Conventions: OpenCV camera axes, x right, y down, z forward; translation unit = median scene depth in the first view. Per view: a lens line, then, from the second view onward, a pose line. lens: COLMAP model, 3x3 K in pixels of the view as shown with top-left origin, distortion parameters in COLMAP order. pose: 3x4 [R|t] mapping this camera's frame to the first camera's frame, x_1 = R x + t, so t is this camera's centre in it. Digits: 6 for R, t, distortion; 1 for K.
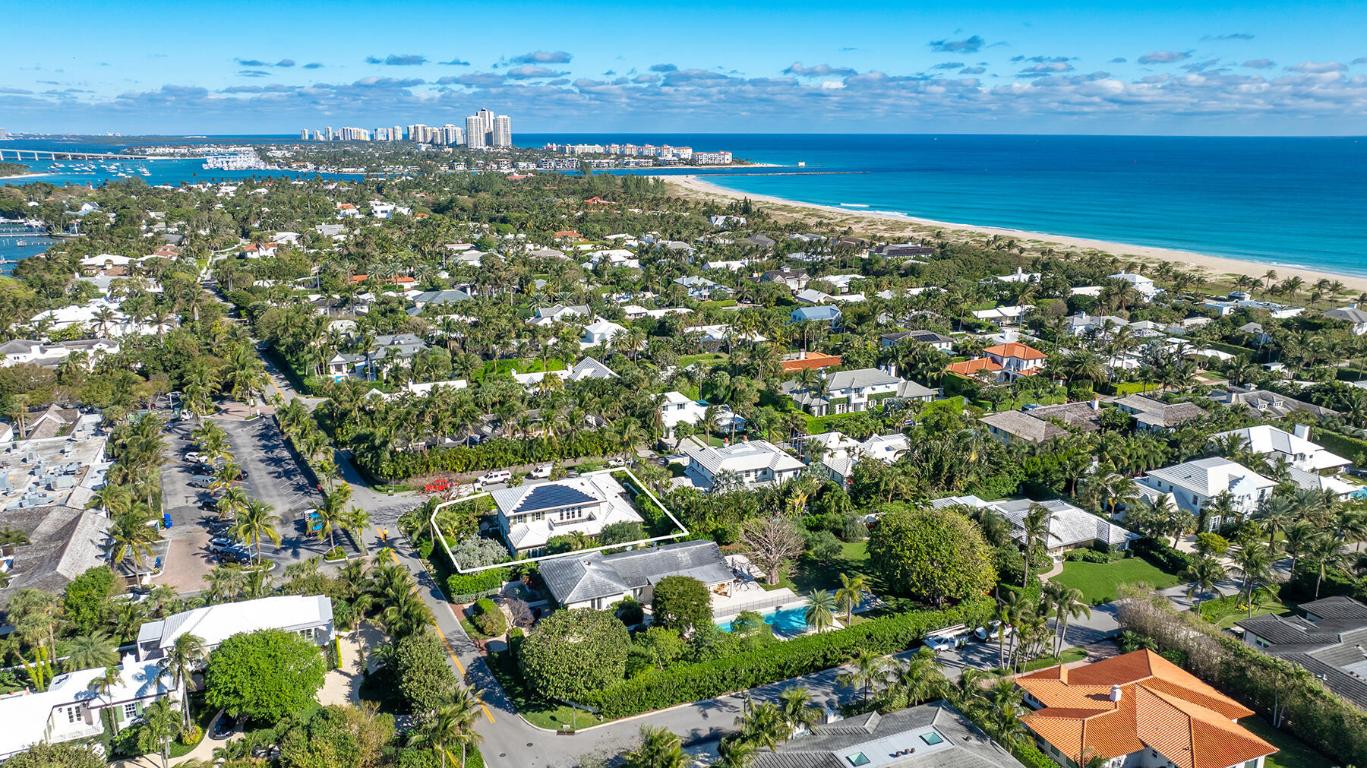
lens RADIAL K [[978.0, 0, 683.5], [0, 978.0, 384.0], [0, 0, 1]] dist [-0.019285, 0.004647]
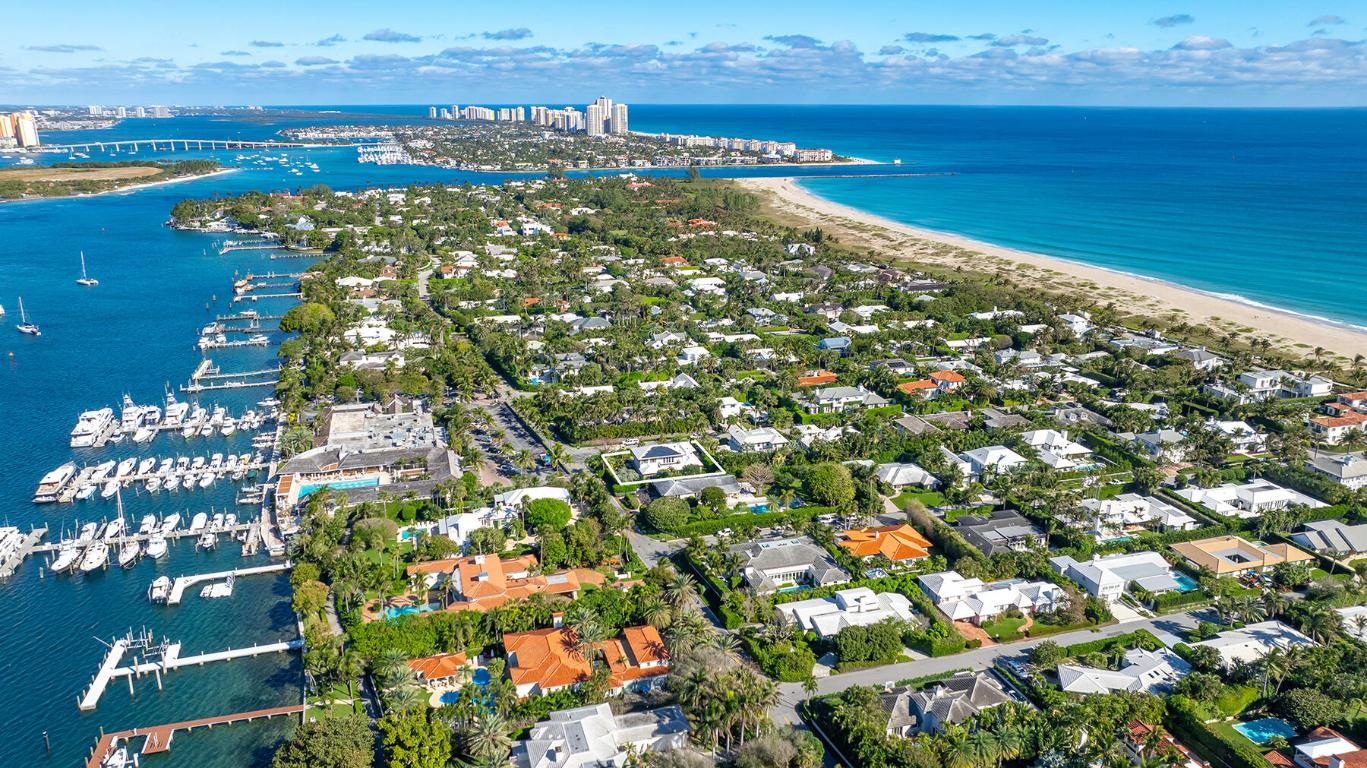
lens RADIAL K [[978.0, 0, 683.5], [0, 978.0, 384.0], [0, 0, 1]] dist [-0.019285, 0.004647]
pose [[0.993666, 0.031819, -0.107777, 0.112876], [-0.028708, 0.999129, 0.030289, -0.077974], [0.108647, -0.027003, 0.993714, -0.884589]]
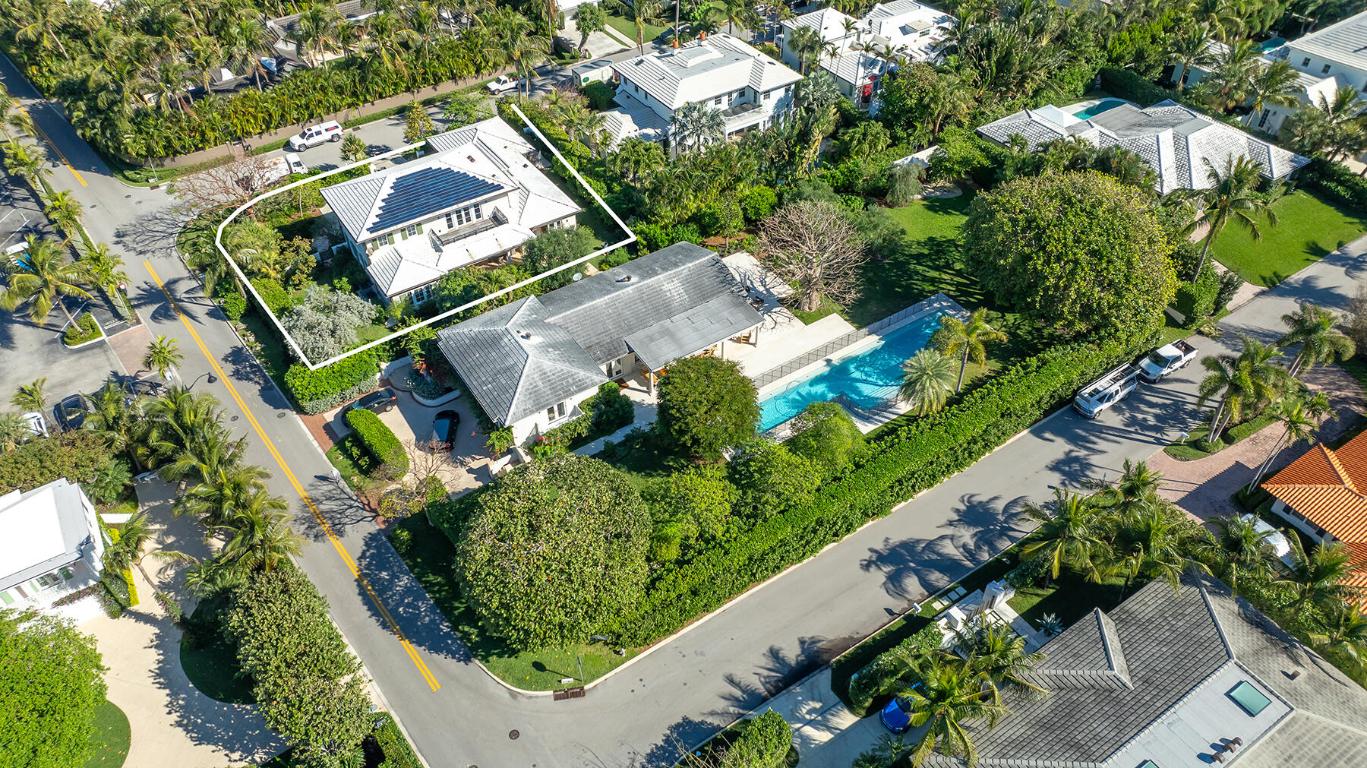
lens RADIAL K [[978.0, 0, 683.5], [0, 978.0, 384.0], [0, 0, 1]] dist [-0.019285, 0.004647]
pose [[0.982973, -0.136610, 0.122886, -0.057024], [0.064346, 0.882347, 0.466180, -0.041711], [-0.172113, -0.450335, 0.876114, 0.322712]]
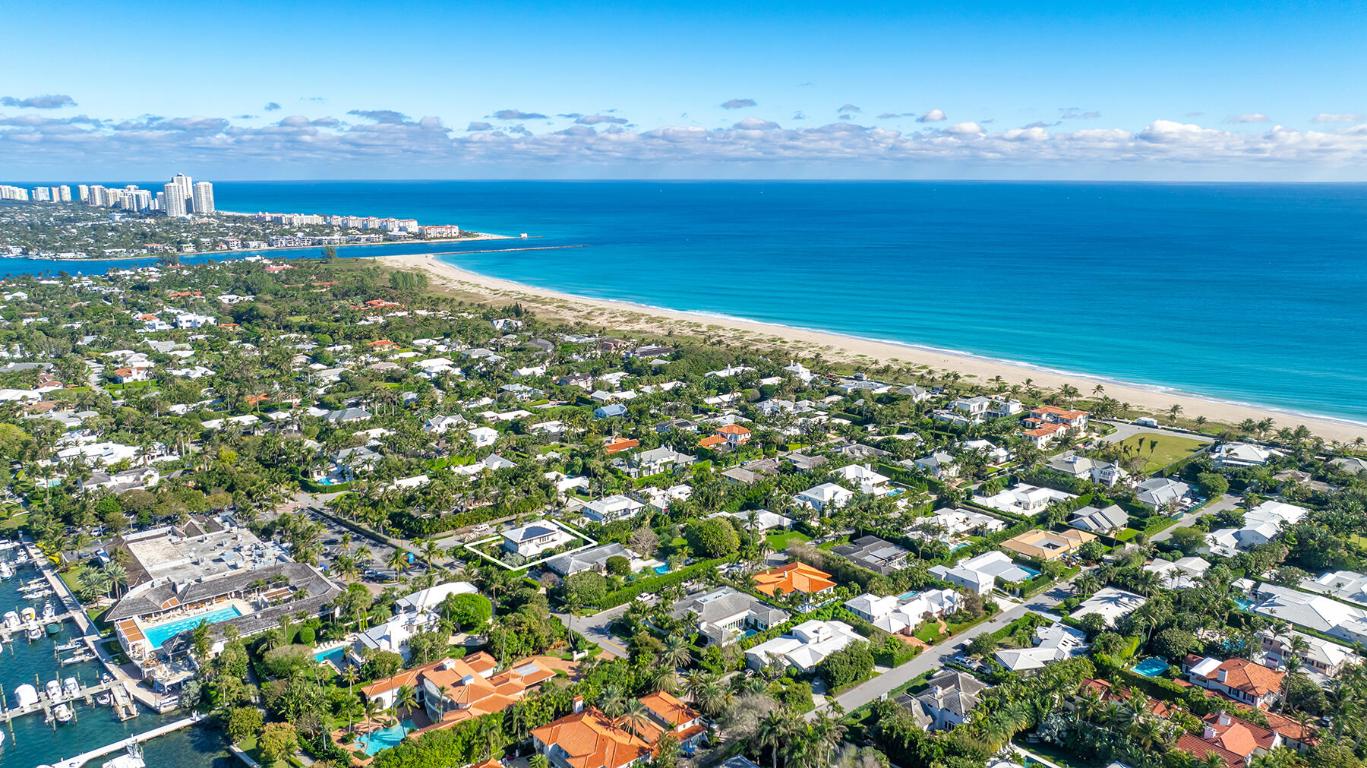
lens RADIAL K [[978.3, 0, 683.1], [0, 978.3, 414.4], [0, 0, 1]] dist [-0.015363, 0.006161]
pose [[0.955827, -0.071397, 0.285128, -0.335382], [0.075385, 0.997150, -0.003019, -0.085312], [-0.284099, 0.024380, 0.958485, -0.899219]]
